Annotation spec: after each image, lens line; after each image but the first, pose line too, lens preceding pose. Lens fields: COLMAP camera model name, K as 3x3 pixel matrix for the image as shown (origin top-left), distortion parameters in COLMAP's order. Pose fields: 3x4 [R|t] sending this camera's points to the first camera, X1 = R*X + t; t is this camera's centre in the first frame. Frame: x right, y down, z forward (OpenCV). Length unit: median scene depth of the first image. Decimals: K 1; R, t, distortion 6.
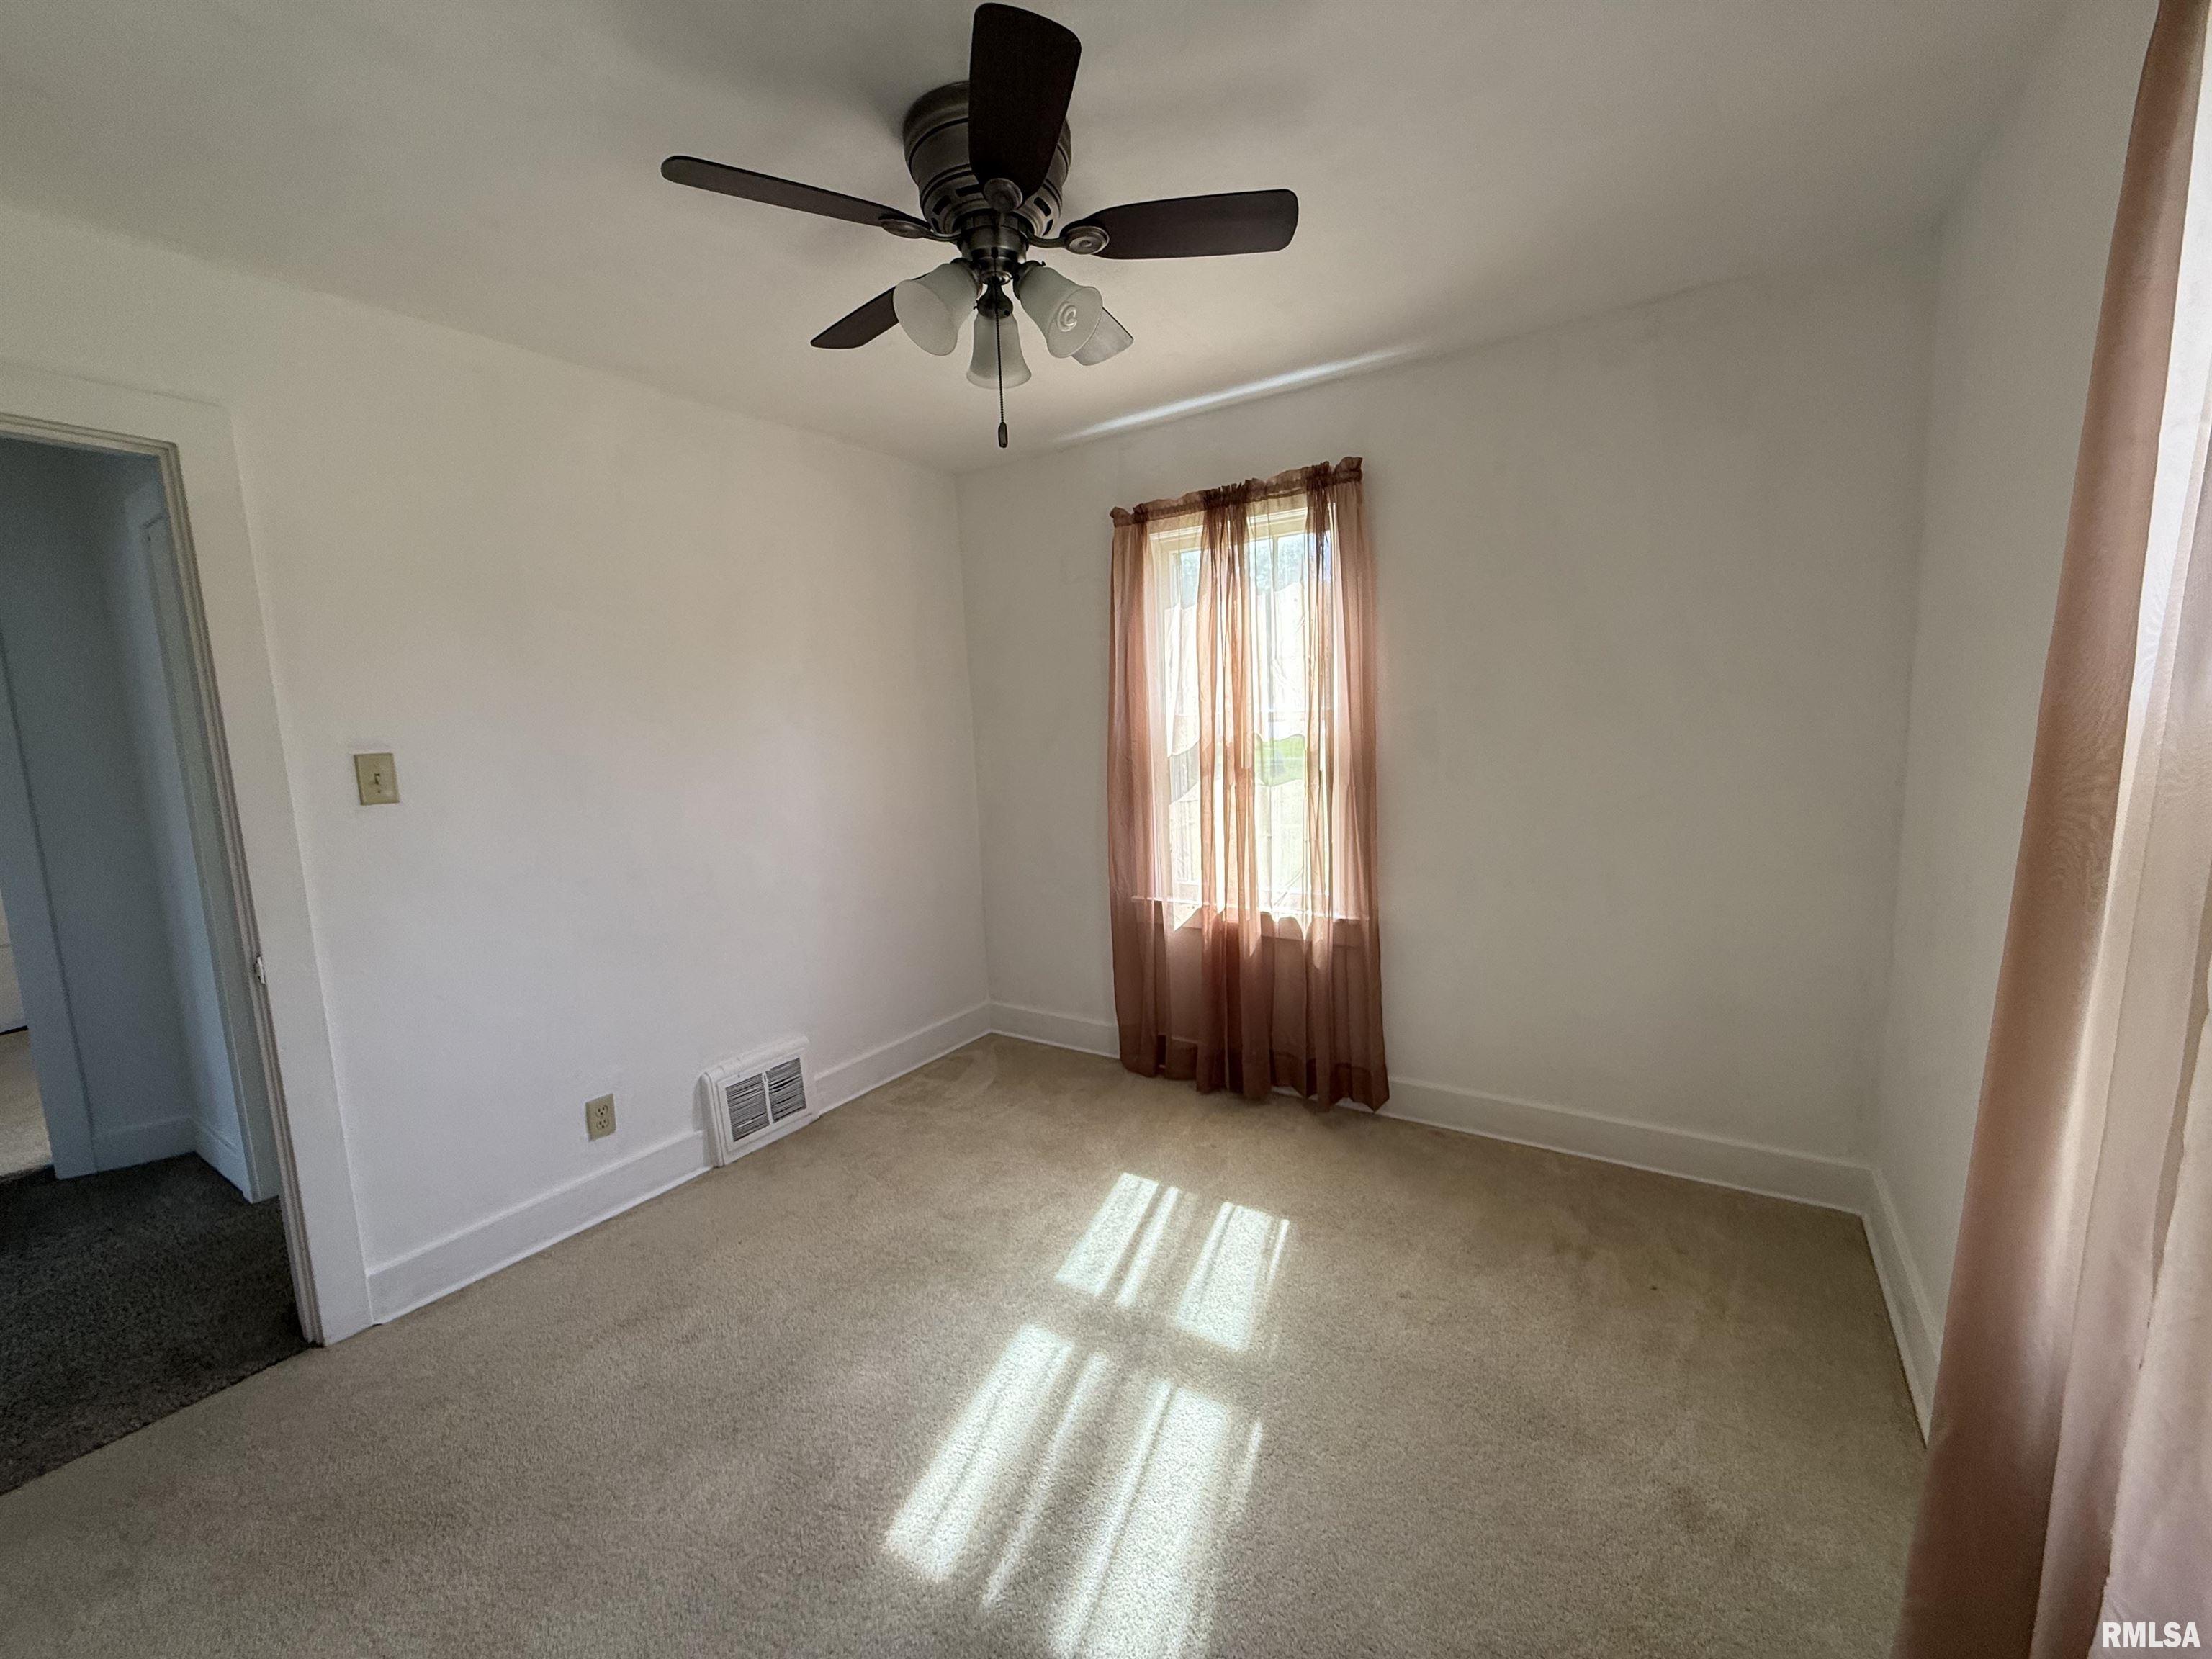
lens RADIAL K [[884.5, 0, 1101.6], [0, 884.5, 830.0], [0, 0, 1]] dist [-0.001825, 0.000801]
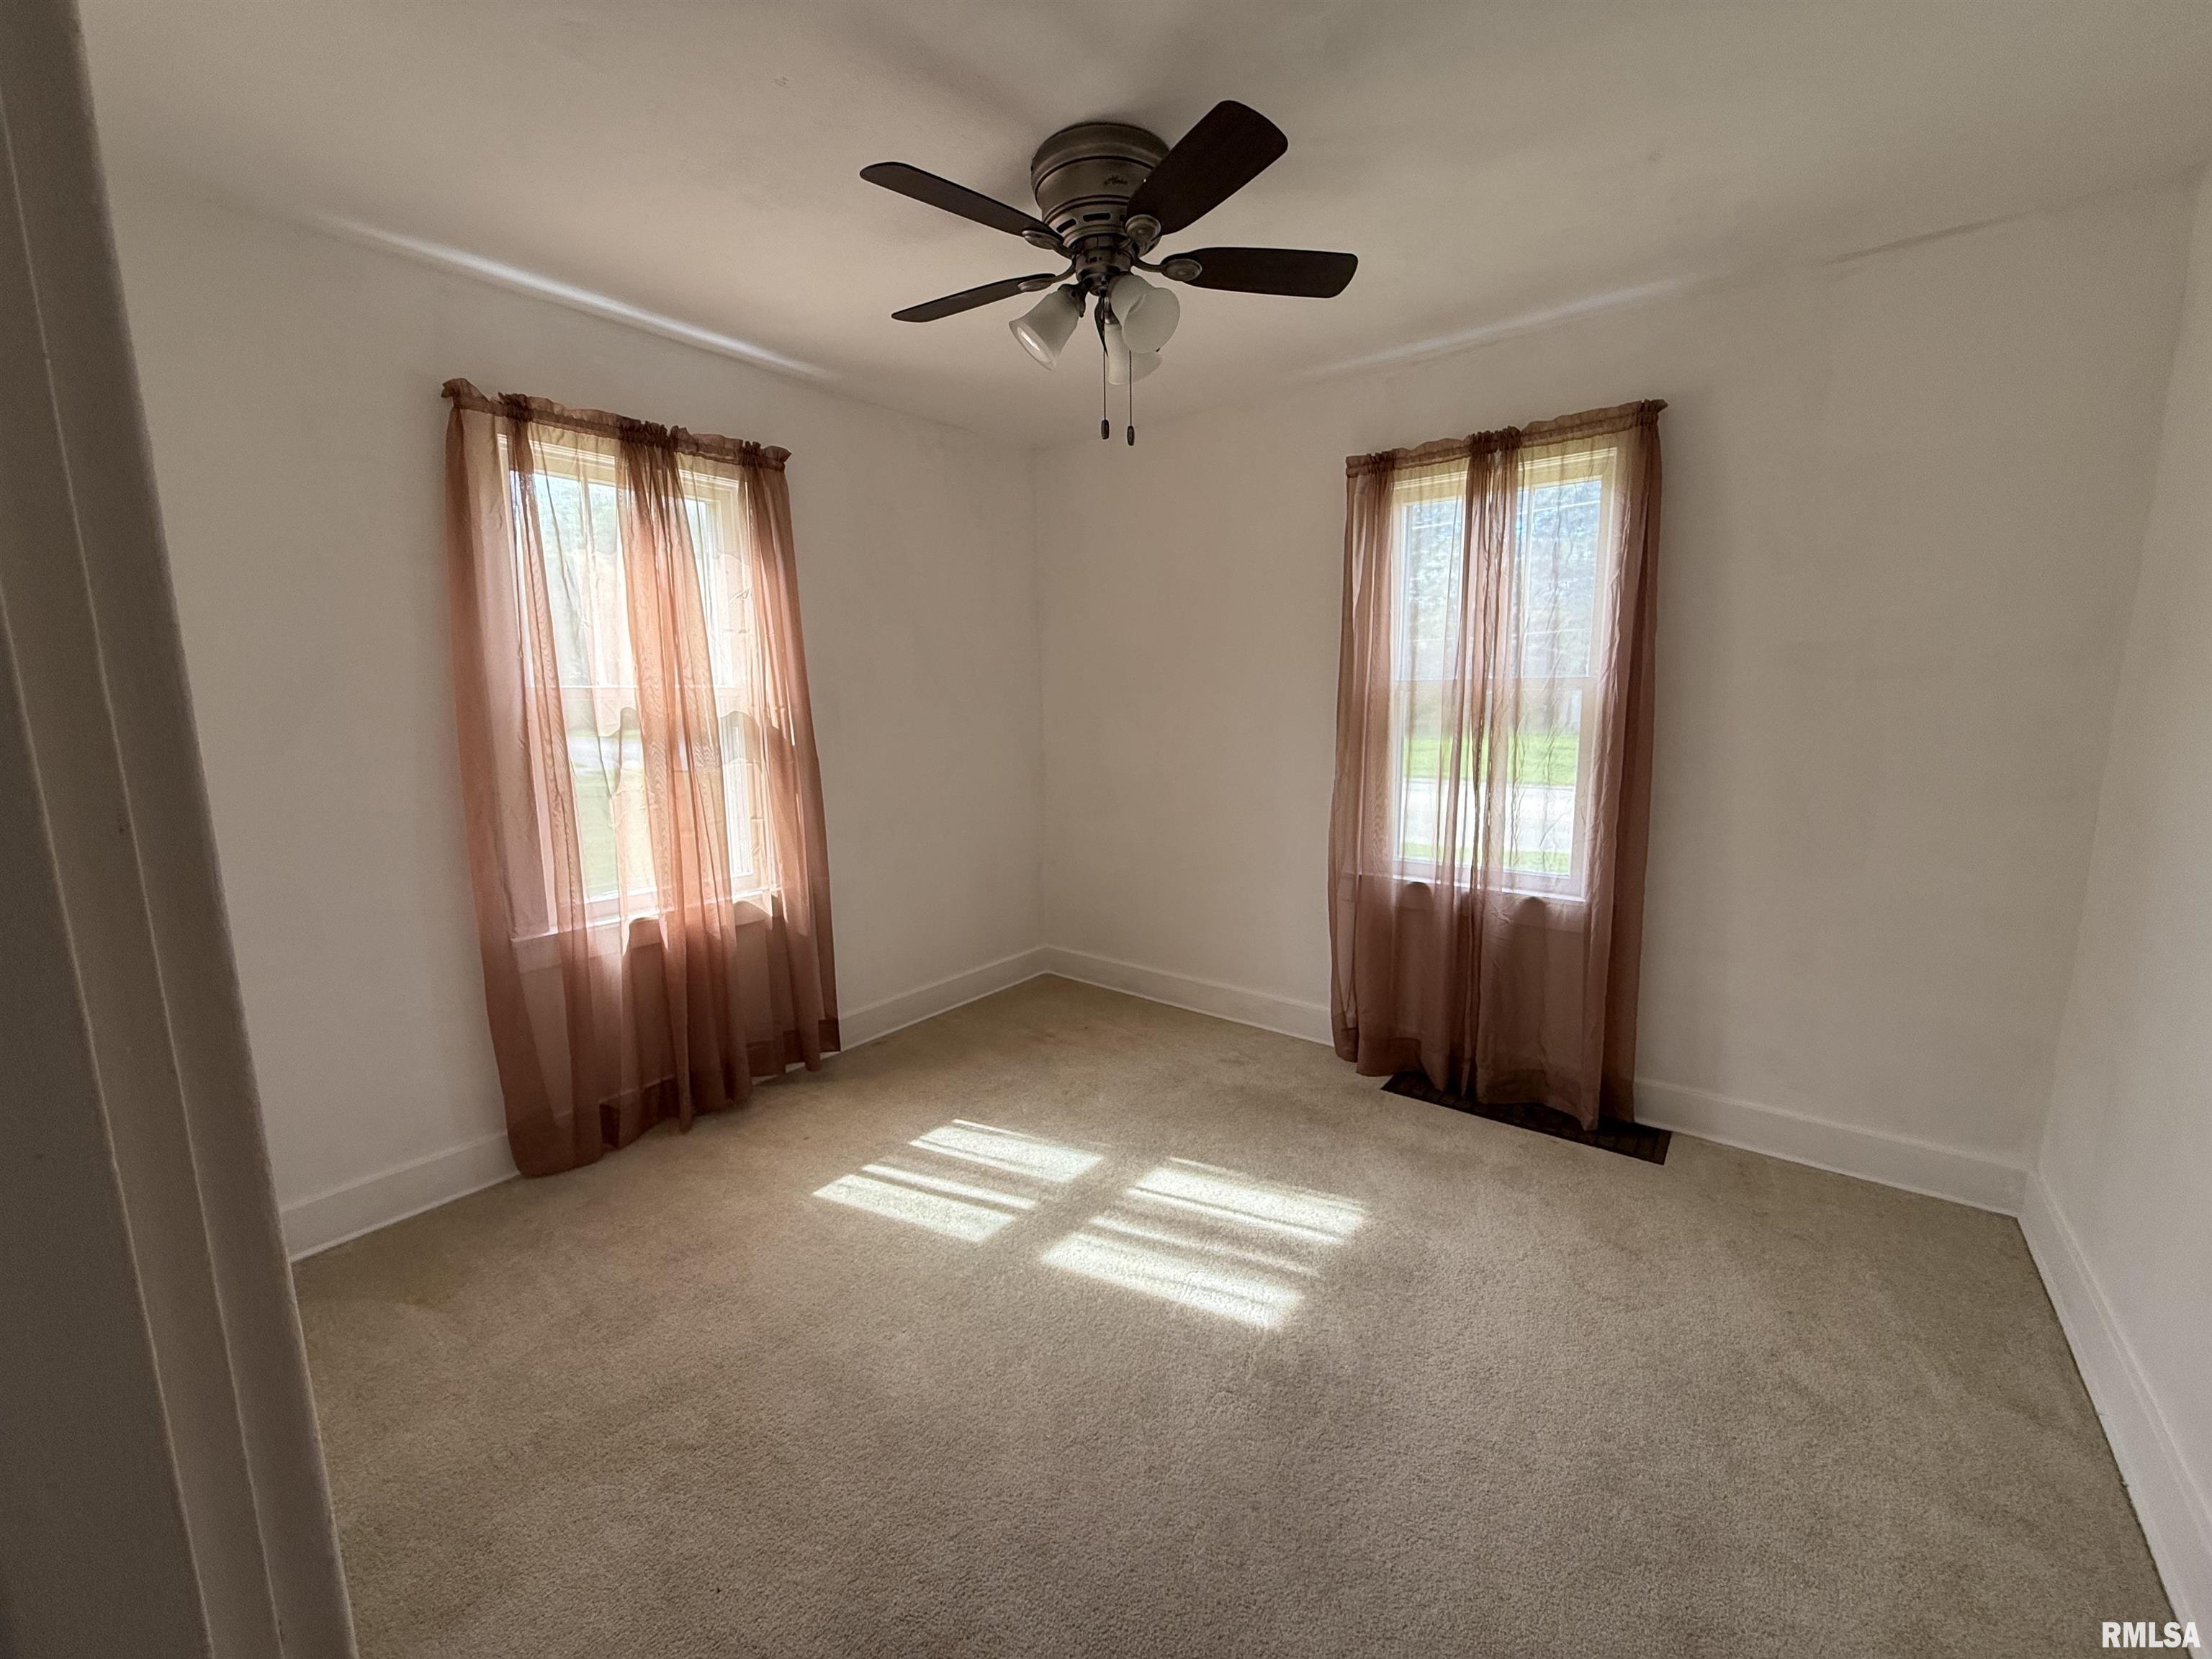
lens RADIAL K [[884.5, 0, 1101.6], [0, 884.5, 830.0], [0, 0, 1]] dist [-0.001825, 0.000801]
pose [[0.078723, -0.114012, 0.990355, -0.786388], [0.131660, 0.985925, 0.103037, -0.028833], [-0.988164, 0.122279, 0.092626, 0.575375]]
